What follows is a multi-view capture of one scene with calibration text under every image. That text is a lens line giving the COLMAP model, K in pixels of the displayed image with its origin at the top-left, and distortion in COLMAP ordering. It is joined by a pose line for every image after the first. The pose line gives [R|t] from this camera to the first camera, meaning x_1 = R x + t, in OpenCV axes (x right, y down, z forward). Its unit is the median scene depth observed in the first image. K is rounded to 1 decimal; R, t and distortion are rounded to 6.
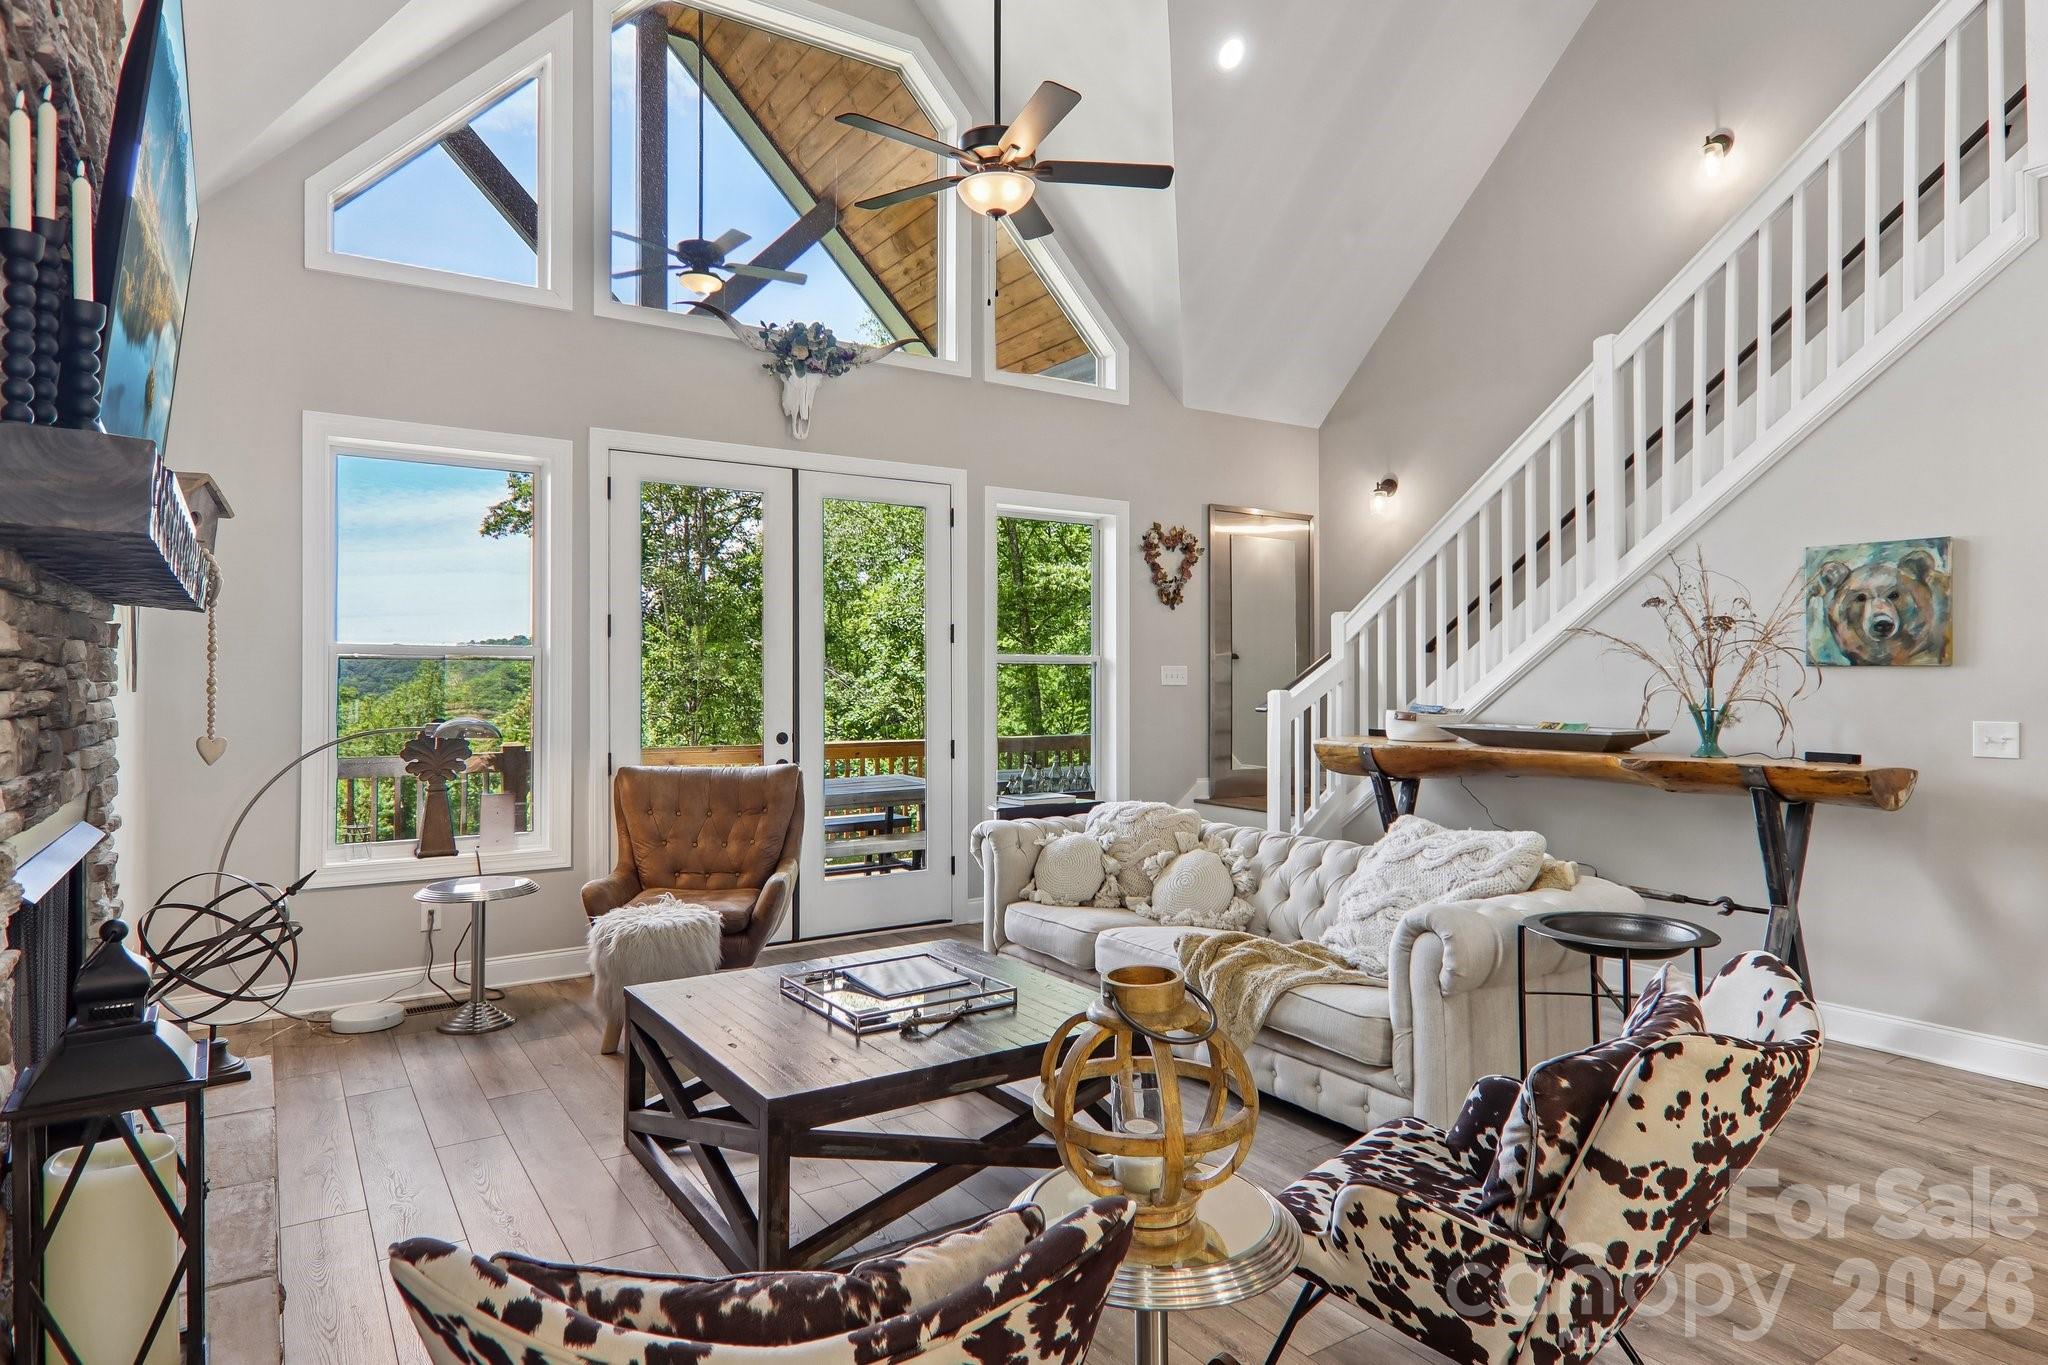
lens RADIAL K [[1152.2, 0, 1028.7], [0, 1152.2, 675.1], [0, 0, 1]] dist [0.003238, -0.006012]
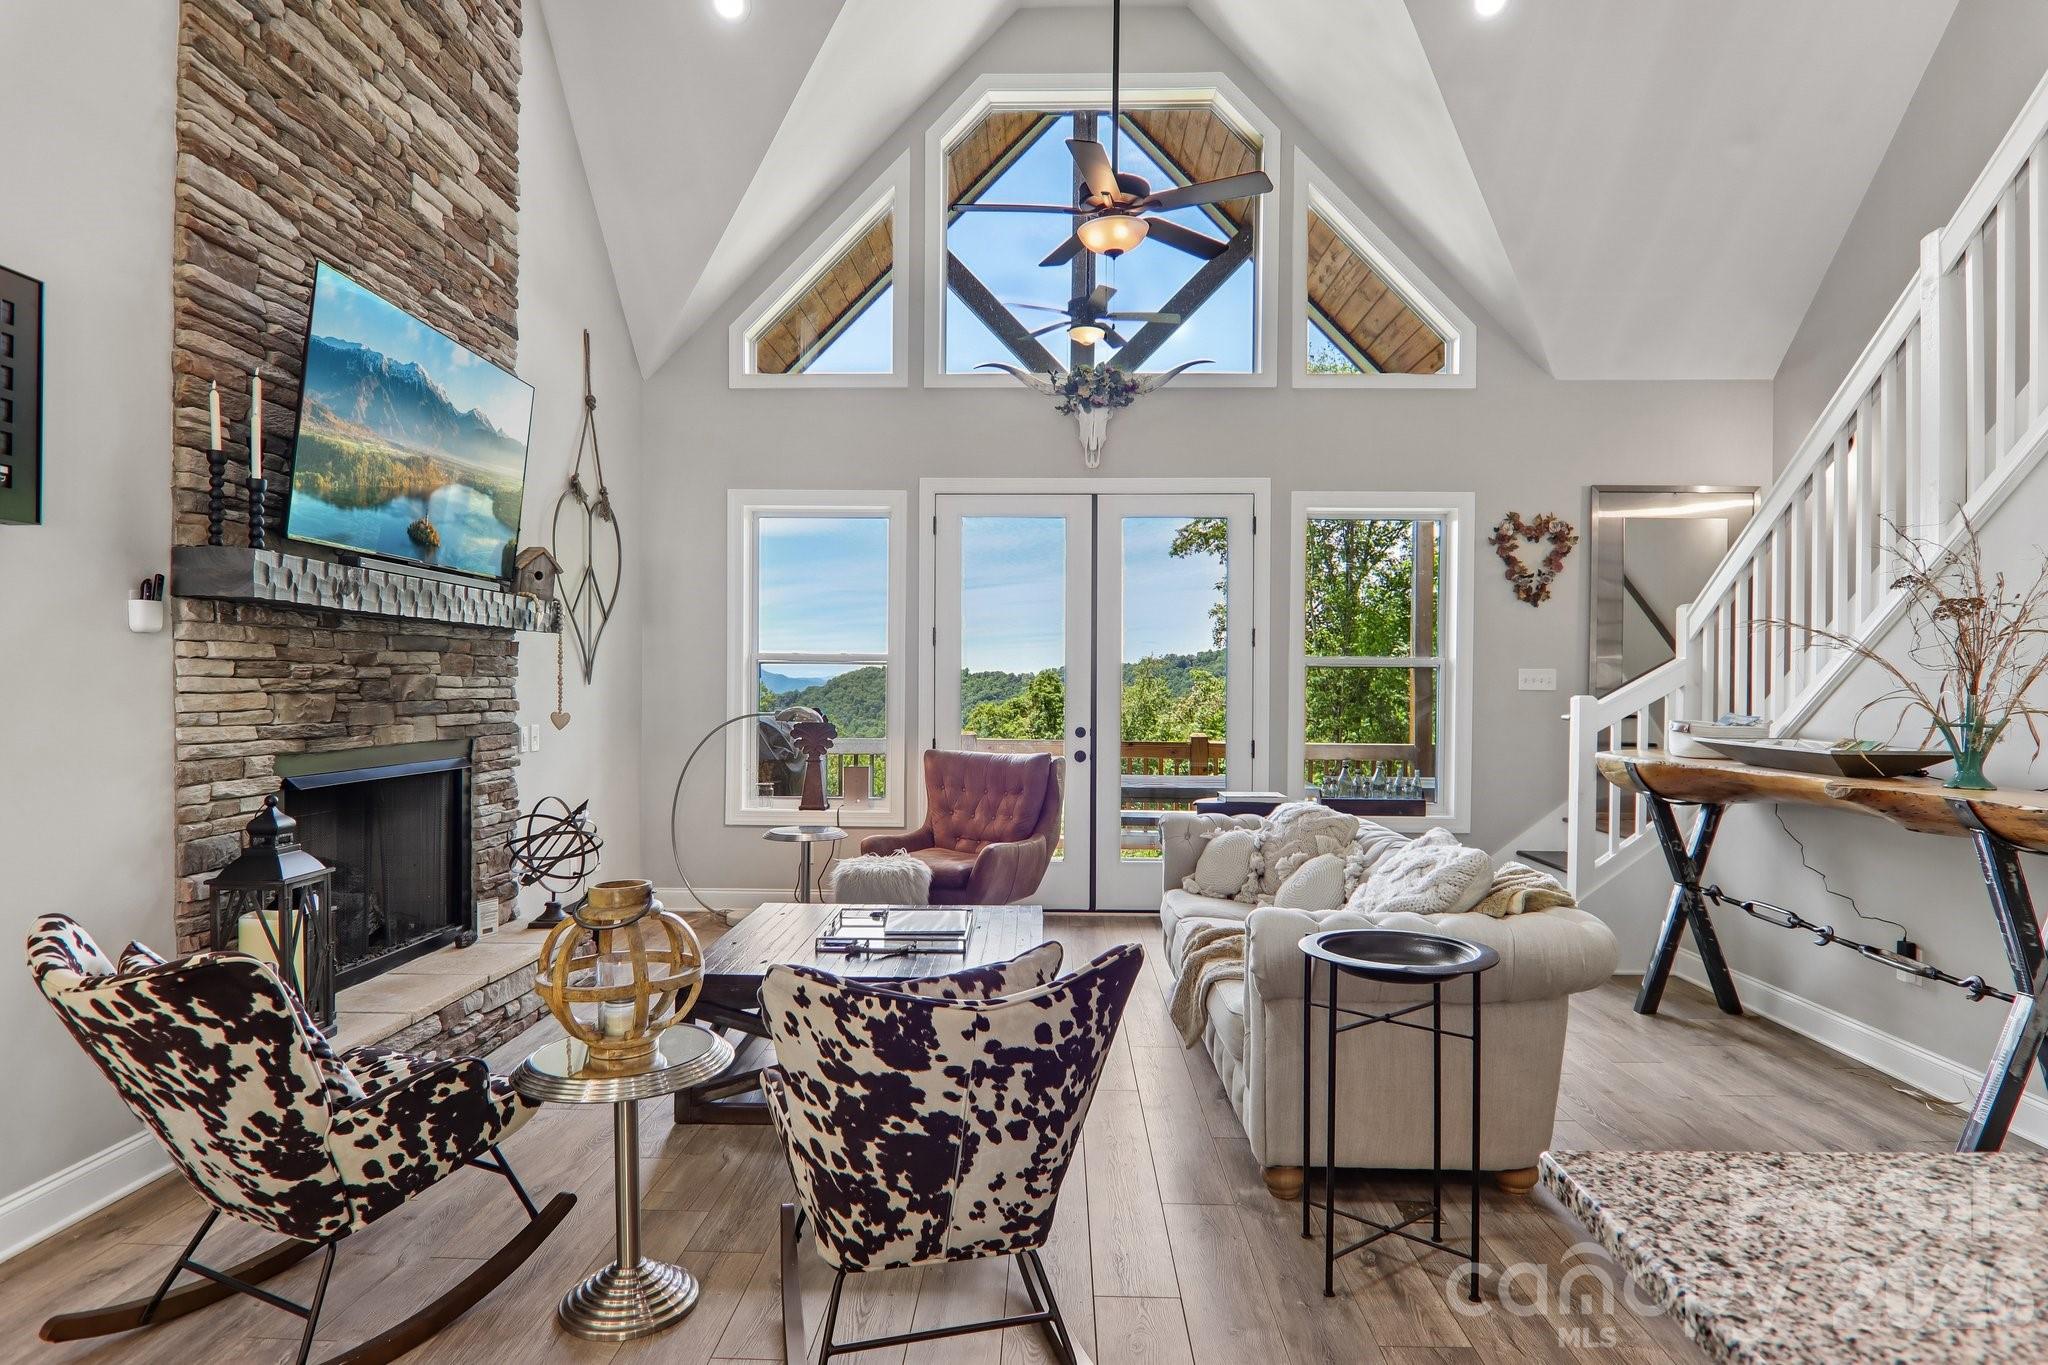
lens RADIAL K [[1152.2, 0, 1039.0], [0, 1152.2, 688.4], [0, 0, 1]] dist [0.003238, -0.006012]
pose [[0.822983, 0.007742, -0.568013, 0.369701], [-0.004955, 0.999967, 0.006450, 0.003920], [0.568044, -0.002494, 0.822994, 0.037646]]
